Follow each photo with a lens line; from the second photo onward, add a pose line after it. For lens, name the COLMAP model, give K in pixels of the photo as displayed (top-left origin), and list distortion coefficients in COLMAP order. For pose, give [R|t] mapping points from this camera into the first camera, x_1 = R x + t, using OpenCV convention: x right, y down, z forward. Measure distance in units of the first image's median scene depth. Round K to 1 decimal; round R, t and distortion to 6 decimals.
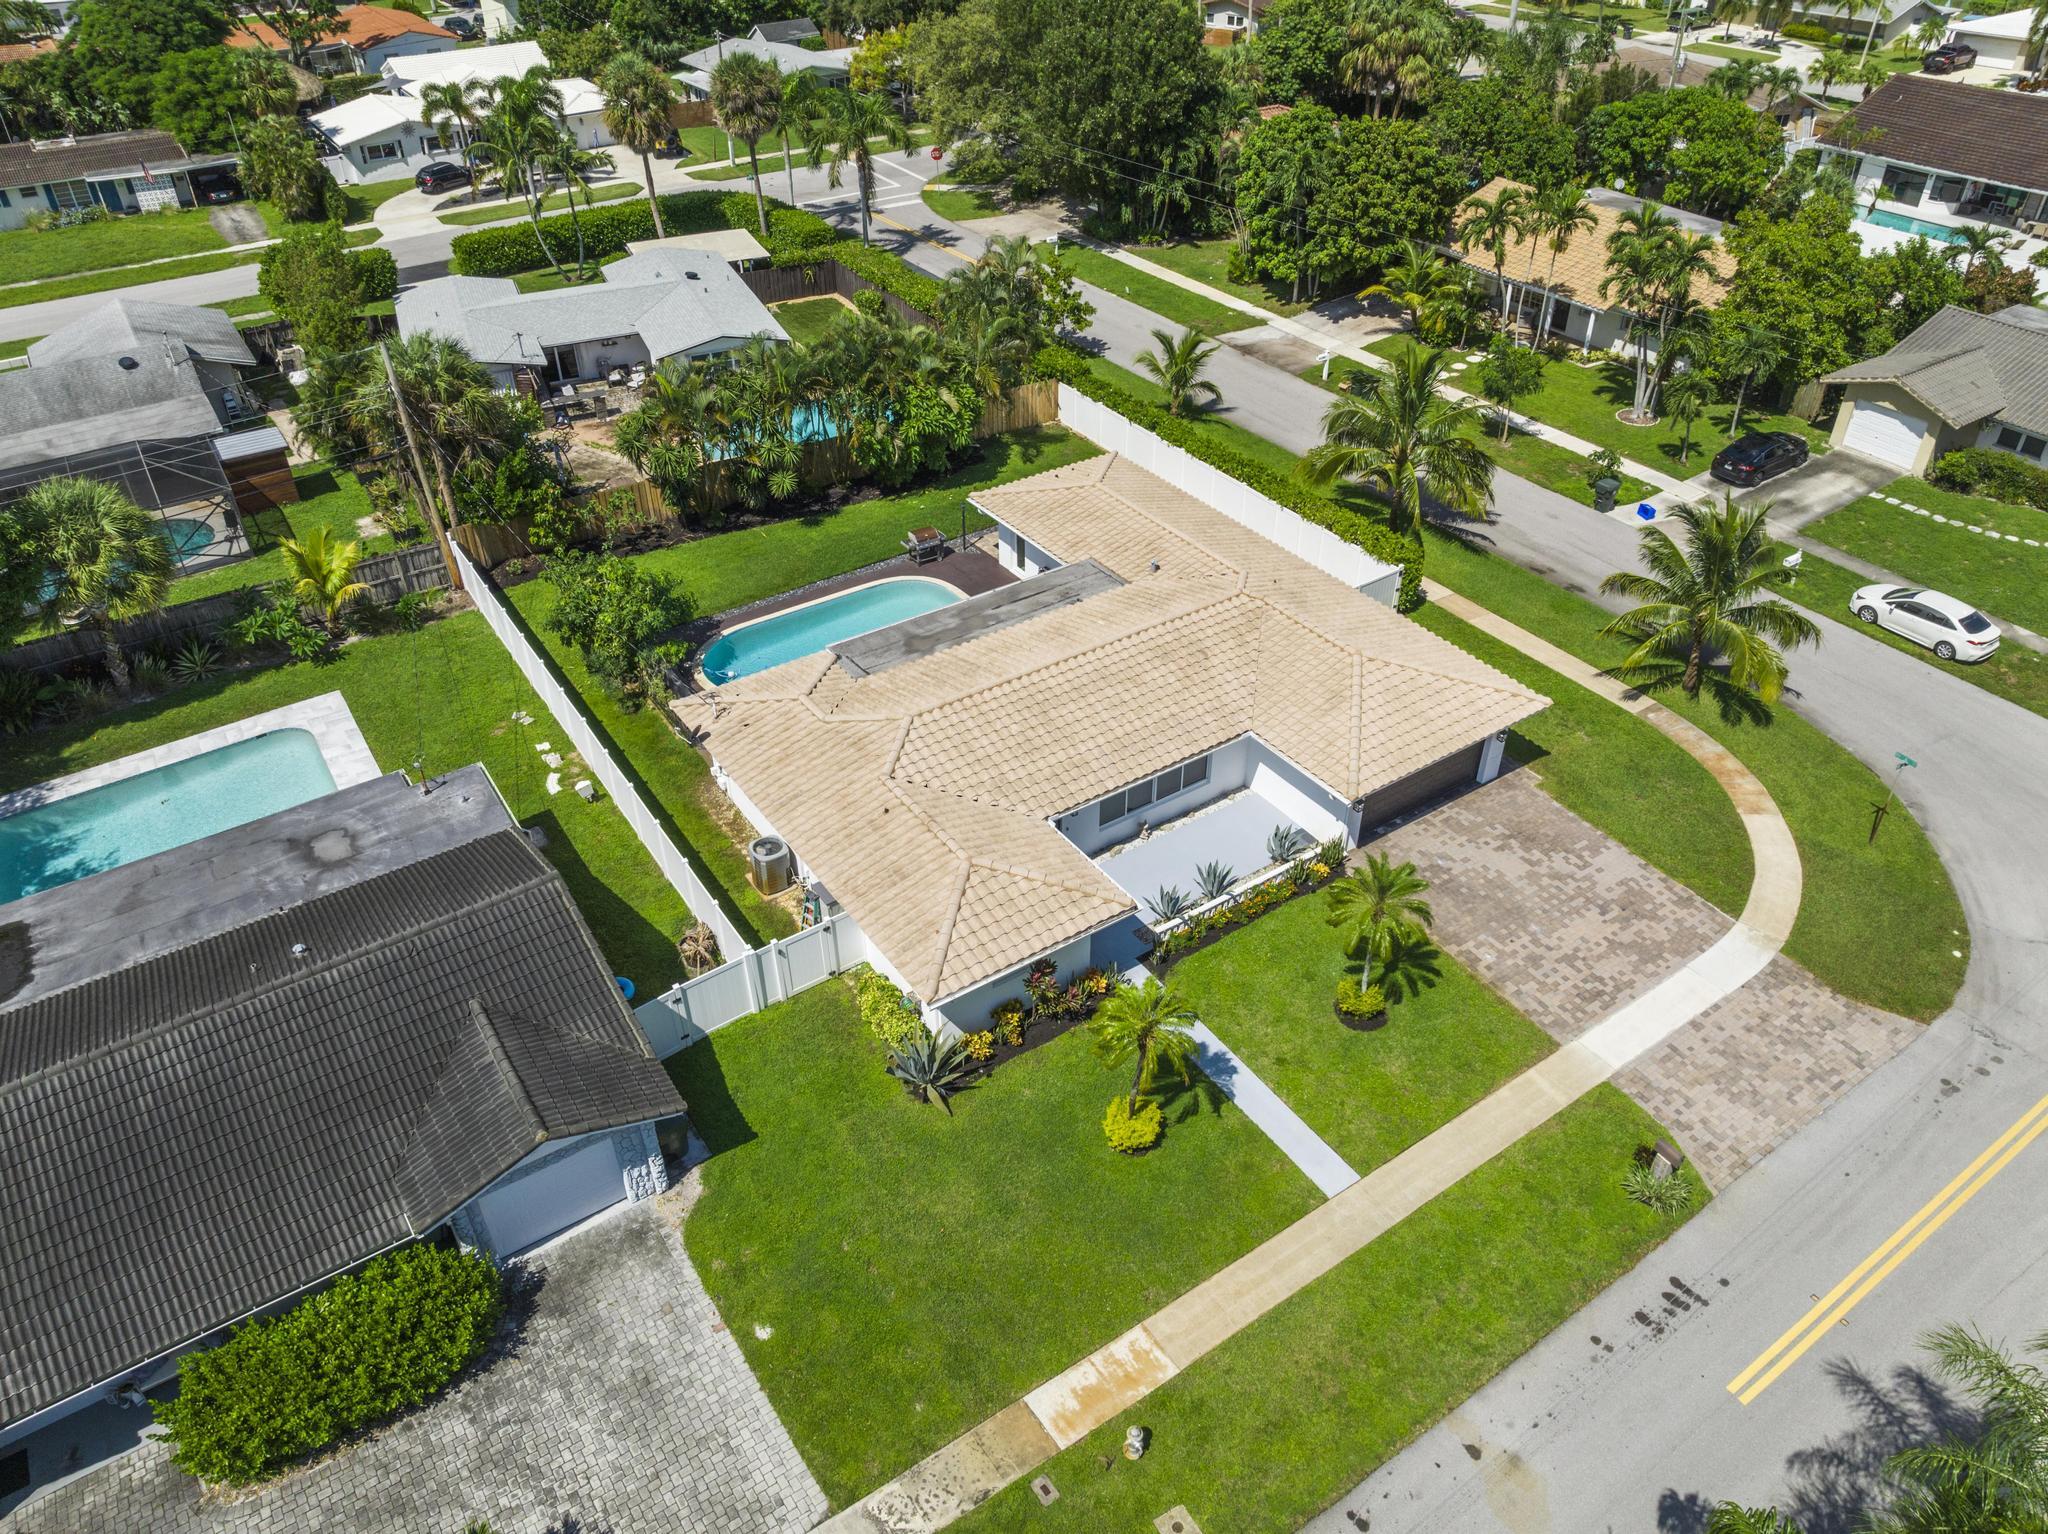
lens RADIAL K [[1442.8, 0, 1027.6], [0, 1442.8, 765.6], [0, 0, 1]] dist [-0.032156, -0.000994]
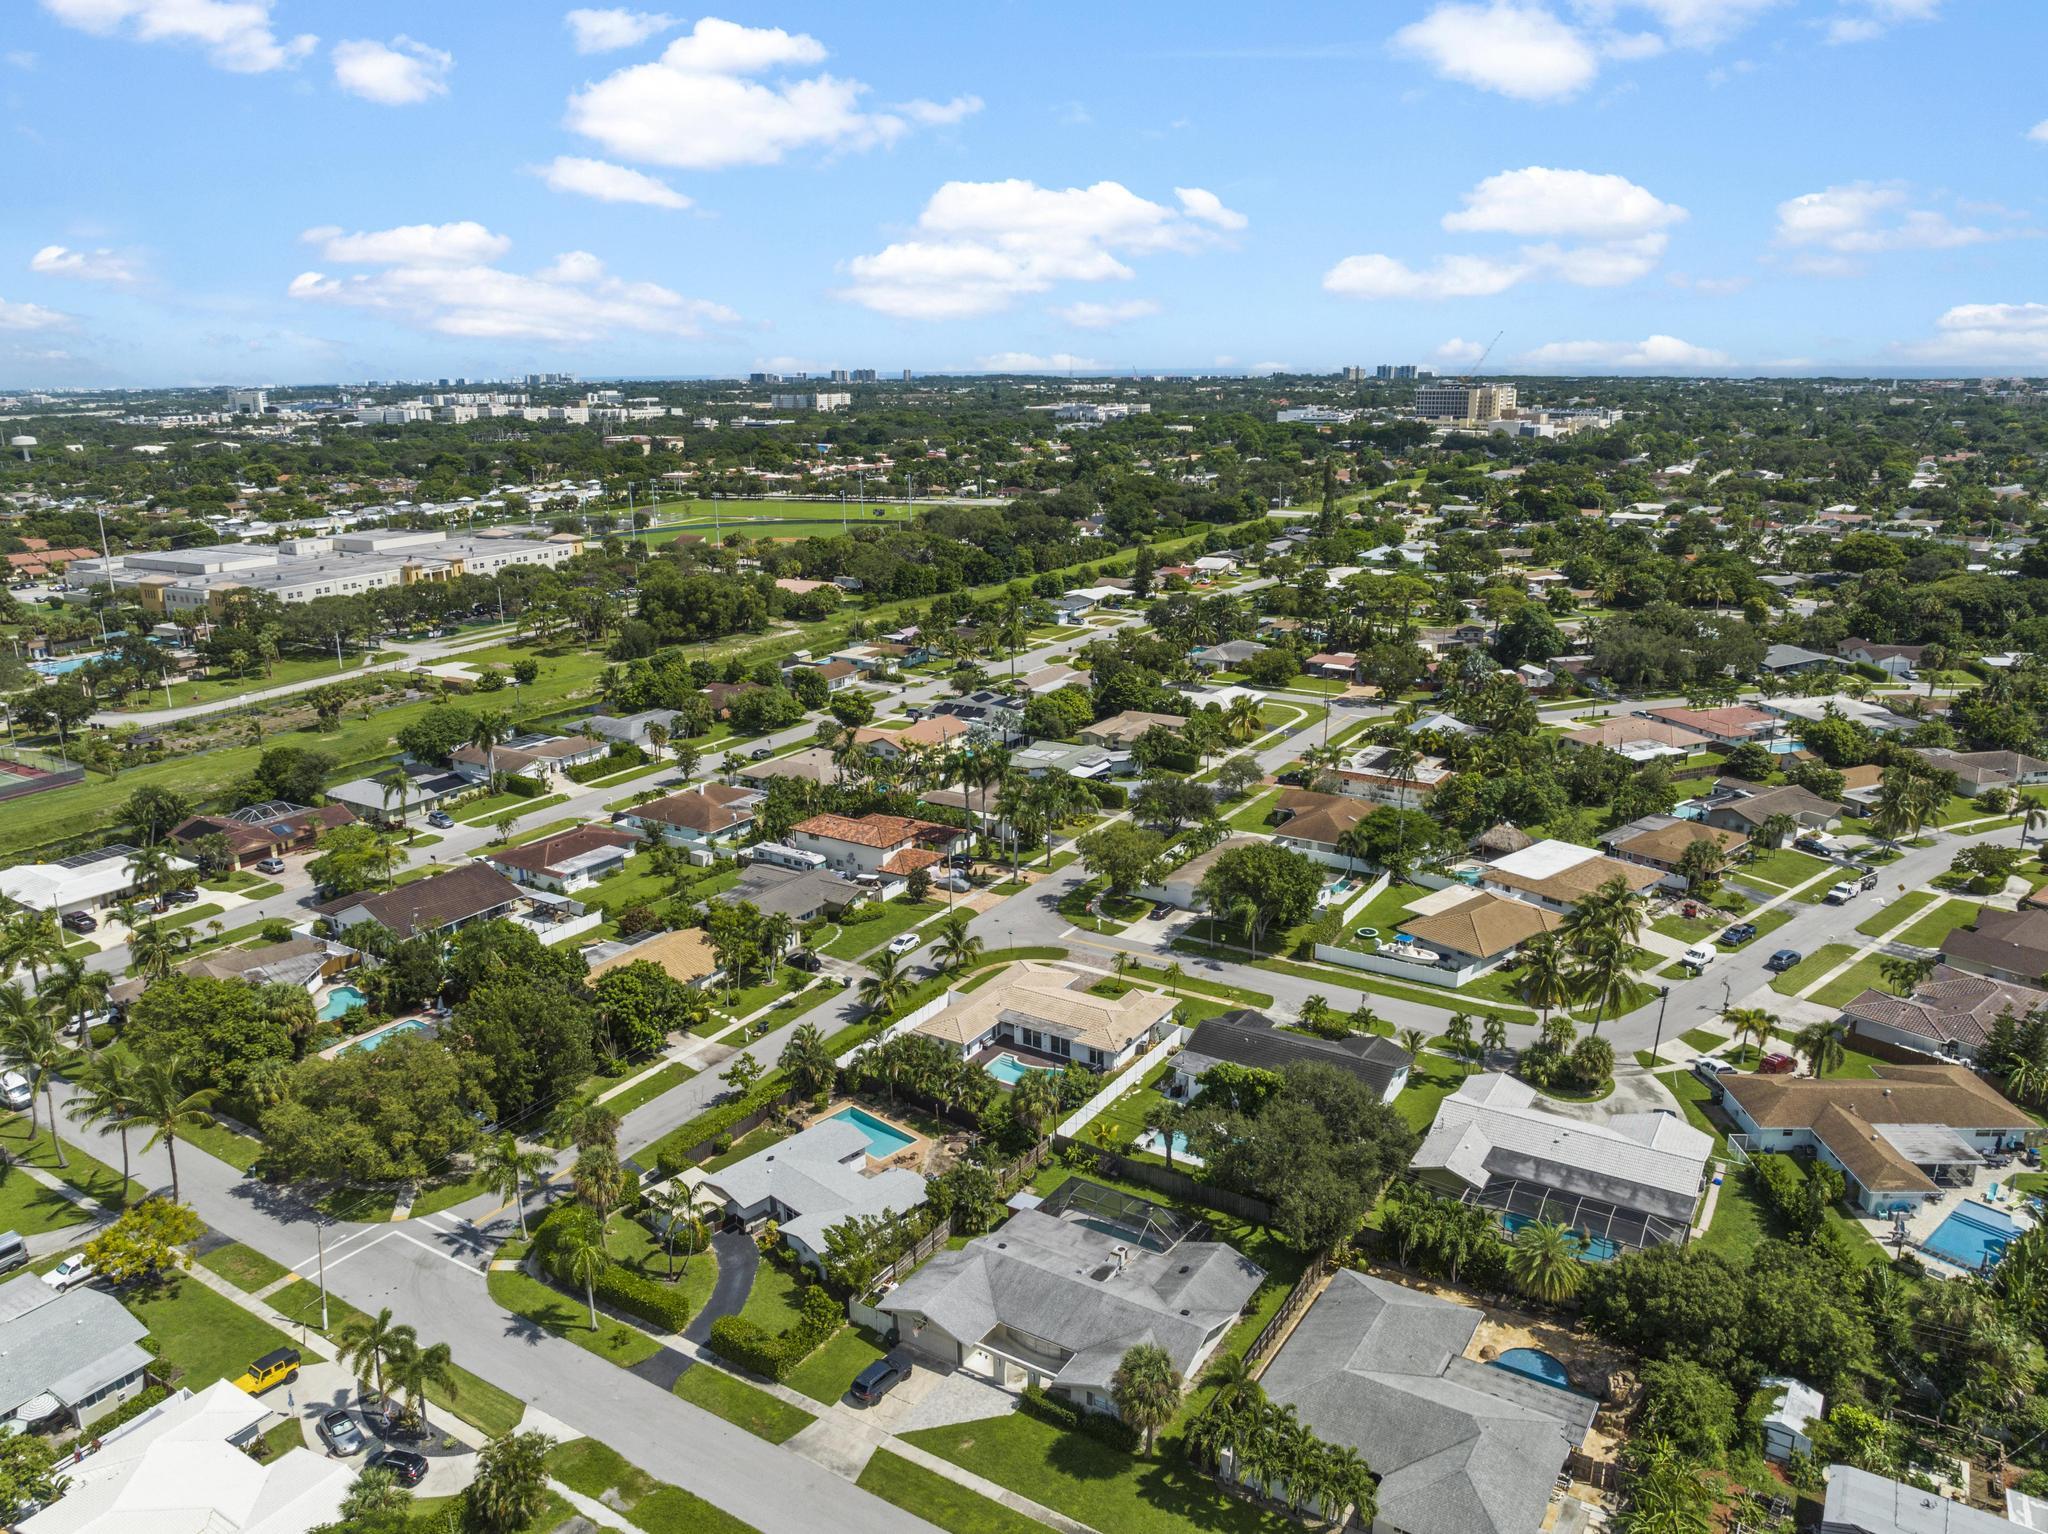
lens RADIAL K [[1433.0, 0, 1026.5], [0, 1433.0, 767.6], [0, 0, 1]] dist [-0.004482, -0.003756]
pose [[-0.396582, -0.238182, 0.886562, -2.191467], [0.557596, 0.704690, 0.438747, -1.550470], [-0.729253, 0.668343, -0.146658, 0.858527]]
